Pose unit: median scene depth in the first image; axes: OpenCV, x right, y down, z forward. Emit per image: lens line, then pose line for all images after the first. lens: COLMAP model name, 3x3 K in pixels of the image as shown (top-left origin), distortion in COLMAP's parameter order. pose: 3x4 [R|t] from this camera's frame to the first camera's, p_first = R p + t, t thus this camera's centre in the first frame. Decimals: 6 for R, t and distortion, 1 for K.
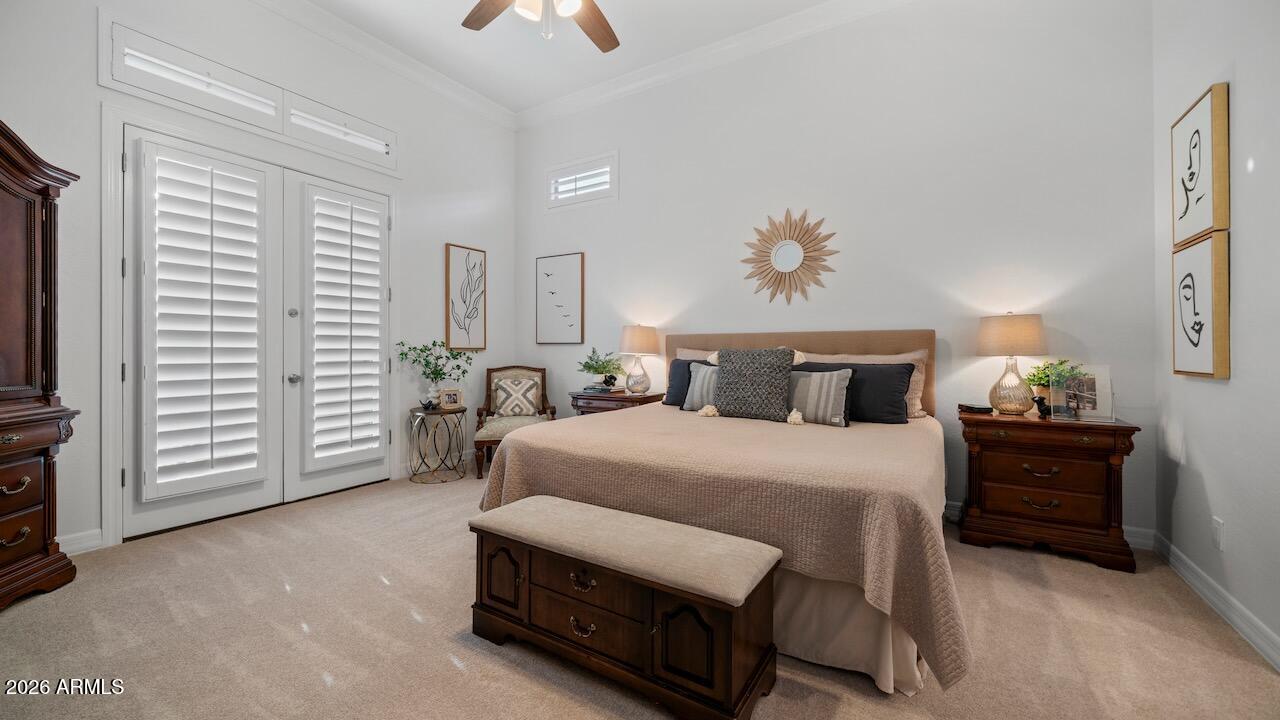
lens RADIAL K [[495.7, 0, 641.9], [0, 495.7, 348.9], [0, 0, 1]] dist [0.003416, 0.000155]
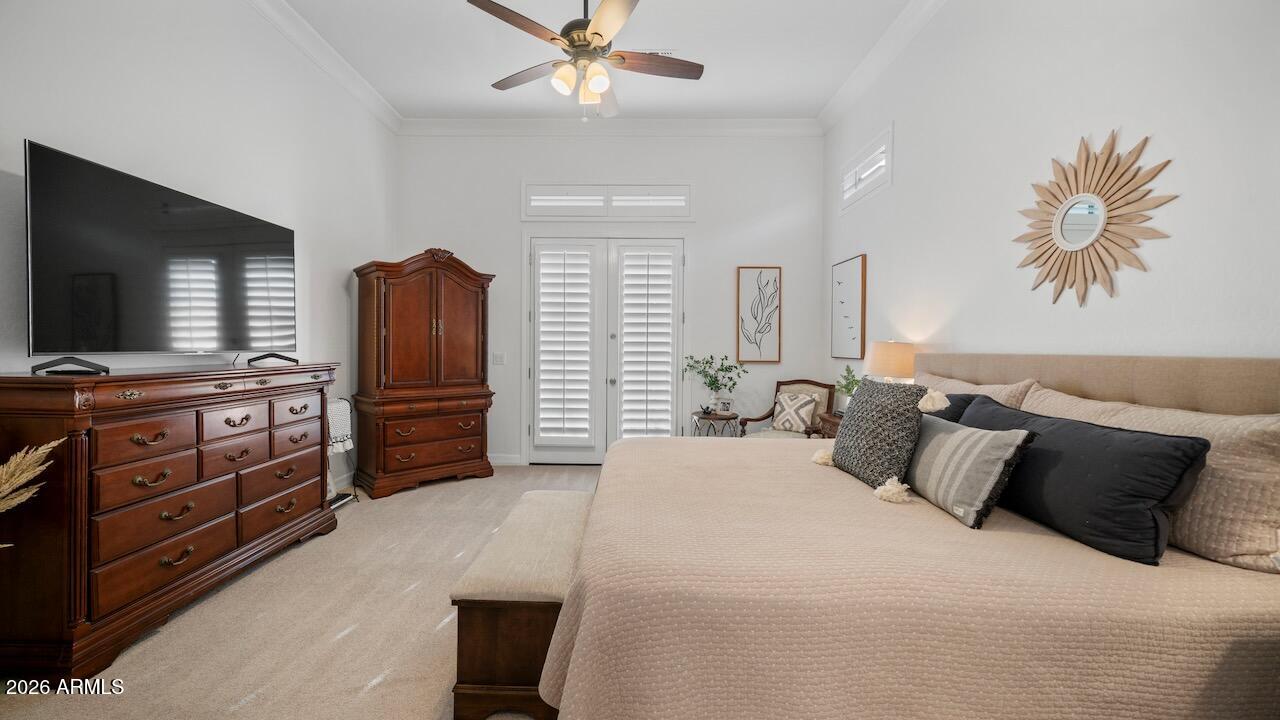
lens RADIAL K [[495.7, 0, 635.2], [0, 495.7, 356.1], [0, 0, 1]] dist [0.003416, 0.000155]
pose [[0.523031, 0.020910, -0.852057, 0.510765], [-0.006214, 0.999766, 0.020720, -0.040202], [0.852291, -0.005542, 0.523039, 0.258566]]
